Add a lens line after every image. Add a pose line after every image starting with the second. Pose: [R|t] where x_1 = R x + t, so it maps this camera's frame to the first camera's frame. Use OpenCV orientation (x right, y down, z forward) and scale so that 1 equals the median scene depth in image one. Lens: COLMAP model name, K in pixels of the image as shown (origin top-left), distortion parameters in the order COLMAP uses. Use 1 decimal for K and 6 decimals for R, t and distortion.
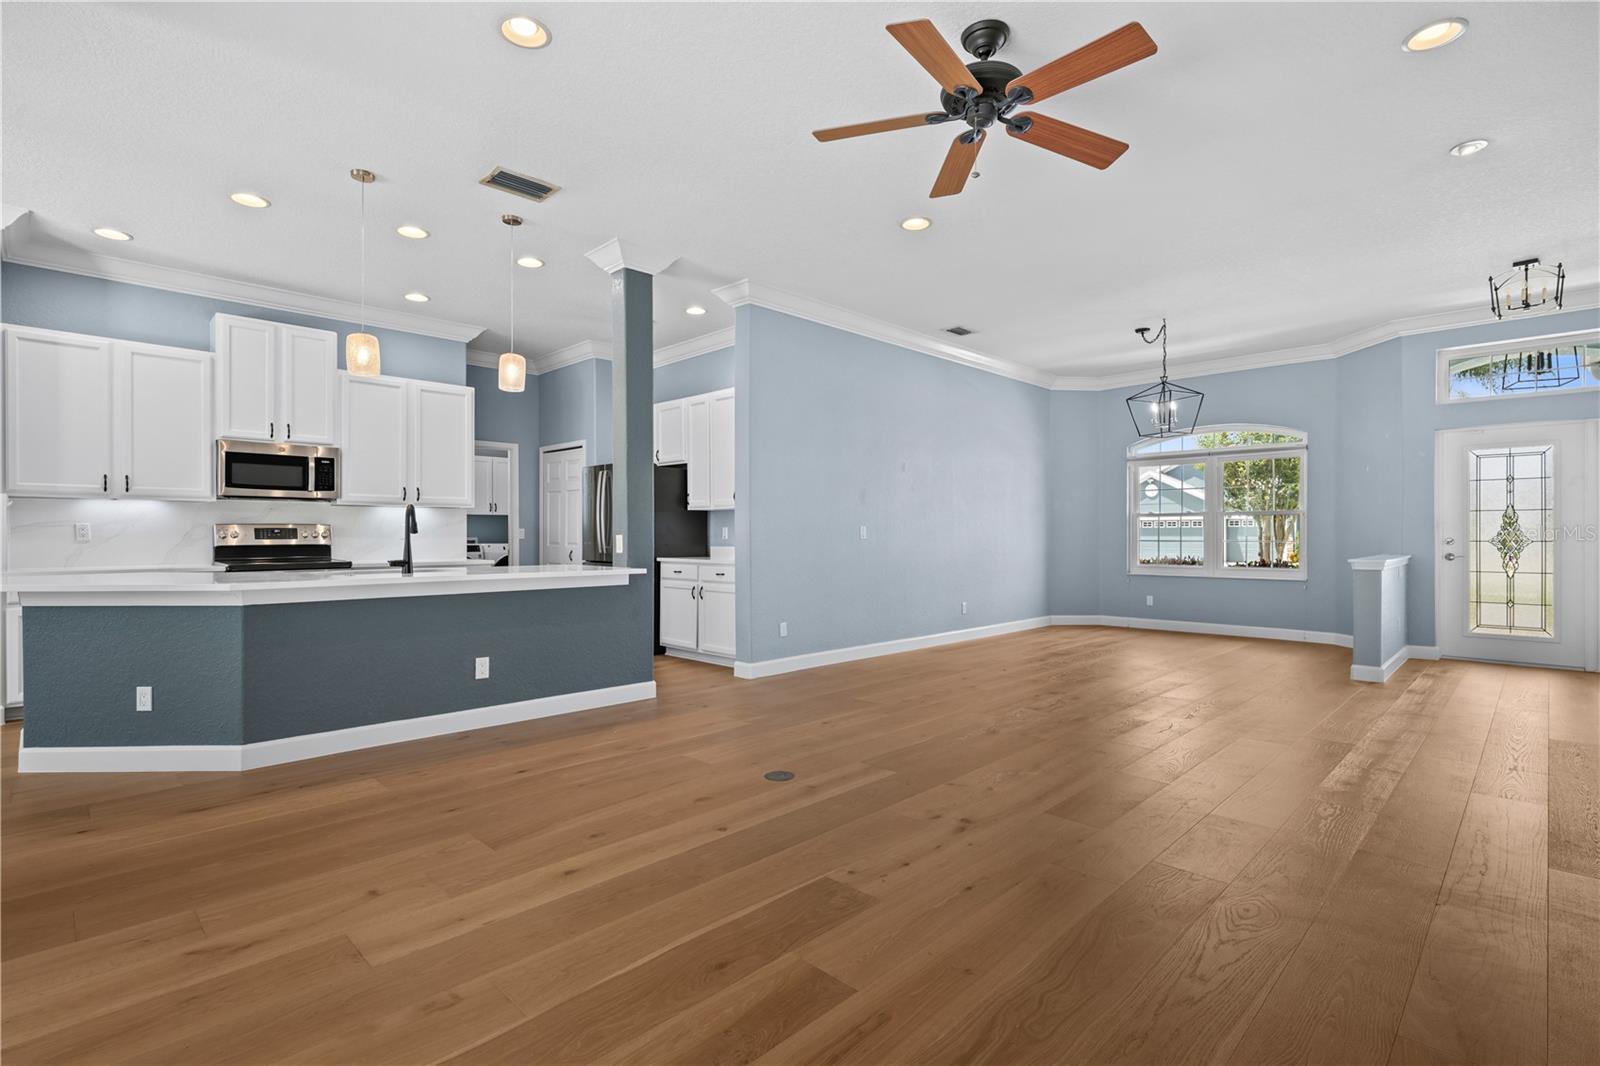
lens RADIAL K [[756.8, 0, 800.0], [0, 756.8, 533.0], [0, 0, 1]] dist [-0.000525, 0.000758]
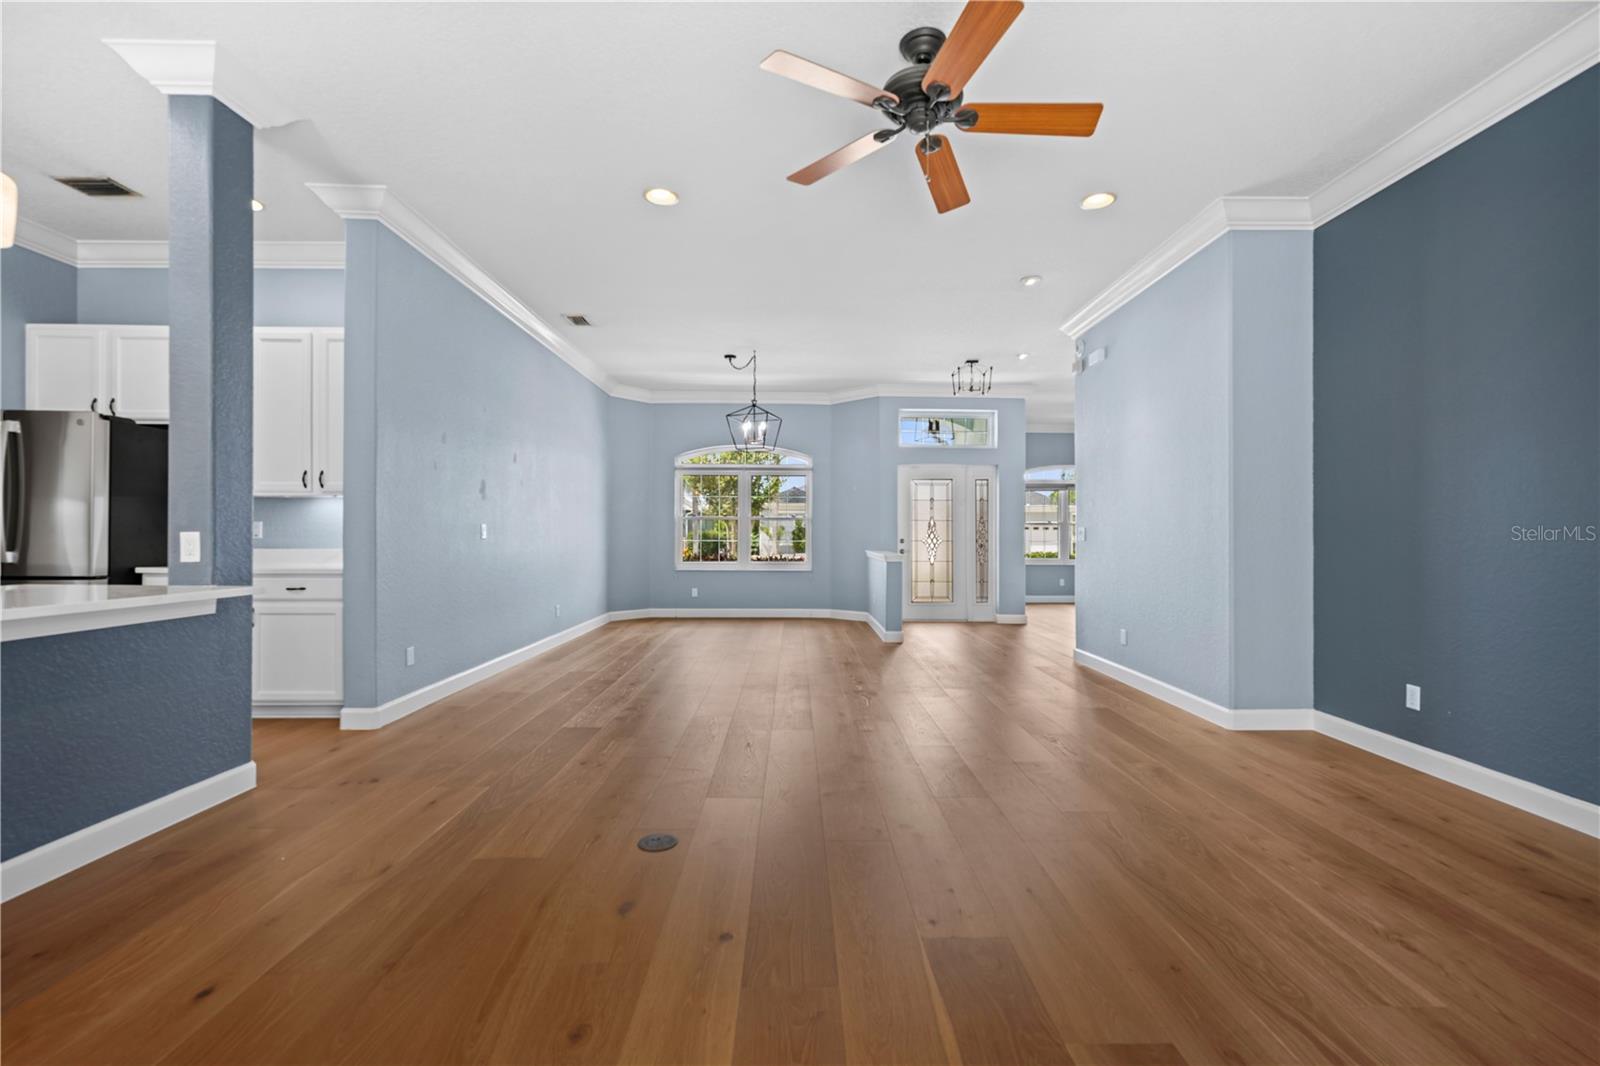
lens RADIAL K [[687.0, 0, 808.4], [0, 687.0, 532.7], [0, 0, 1]] dist [-0.004469, -0.000297]
pose [[0.691378, 0.007430, 0.722455, -0.260943], [-0.007792, 0.999966, -0.002827, 0.000437], [-0.722451, -0.003675, 0.691413, 0.238527]]
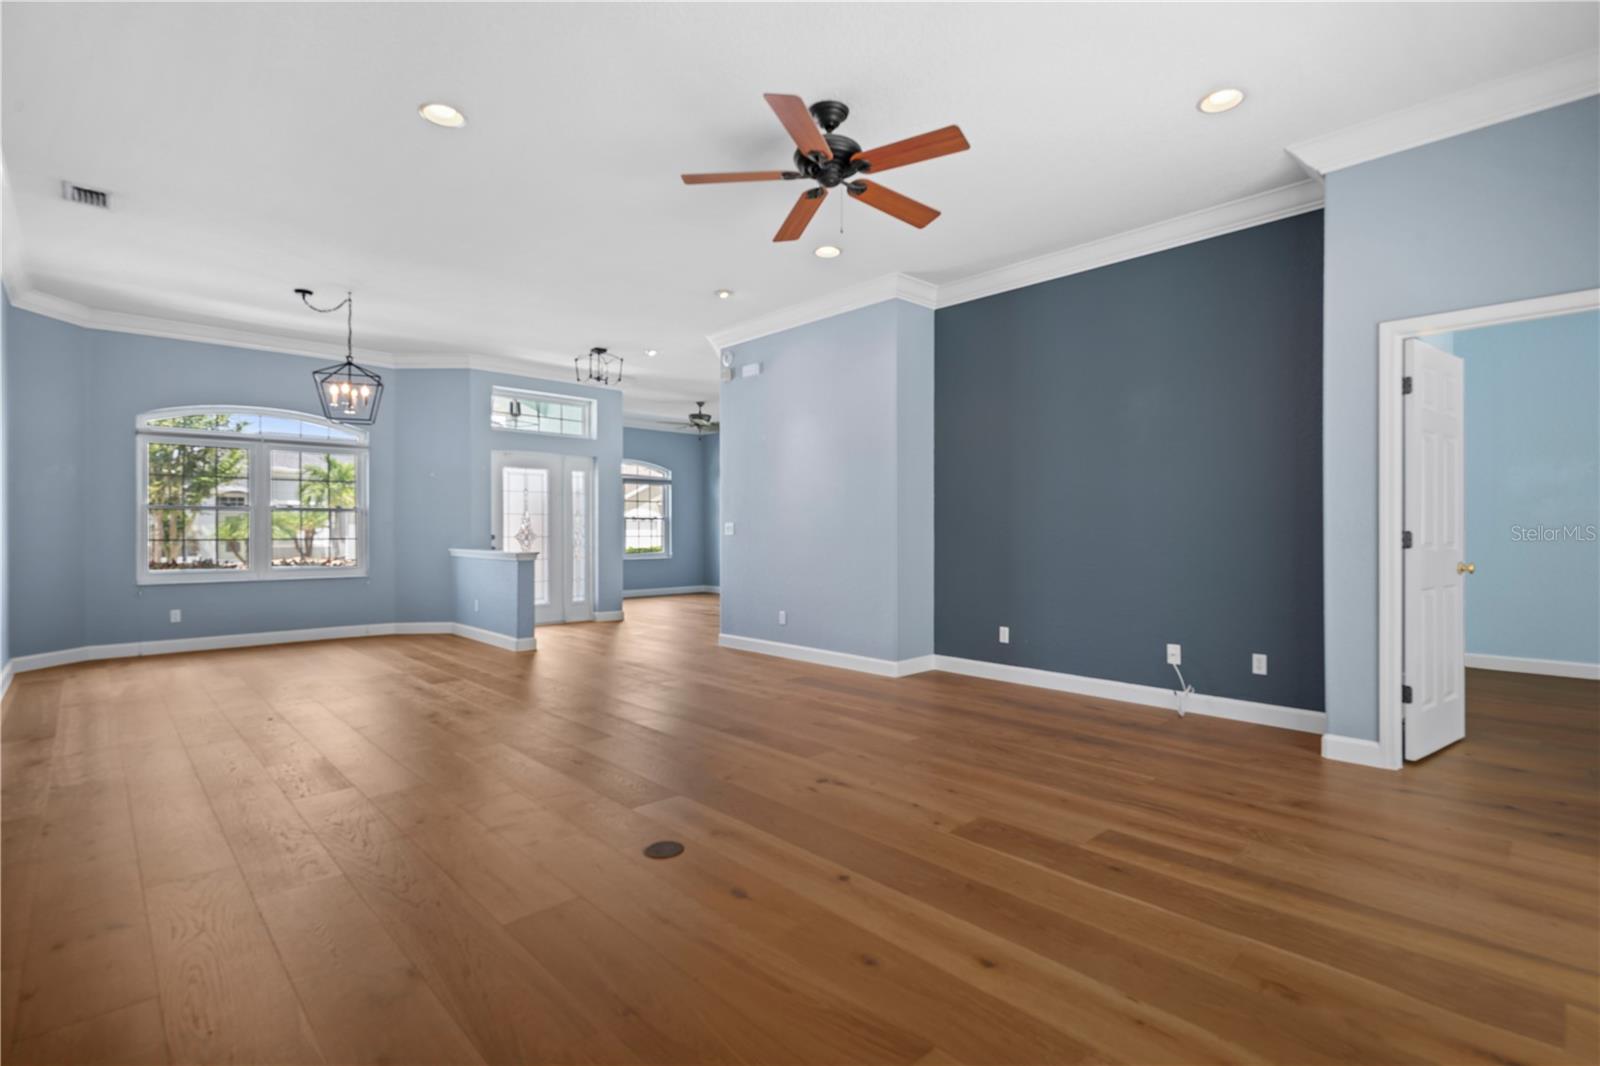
lens RADIAL K [[753.2, 0, 810.3], [0, 753.2, 531.2], [0, 0, 1]] dist [0.001019, 0.000639]
pose [[0.017601, 0.000306, 0.999845, -0.469763], [-0.002306, 0.999997, -0.000265, 0.000281], [-0.999842, -0.002301, 0.017602, 0.504552]]
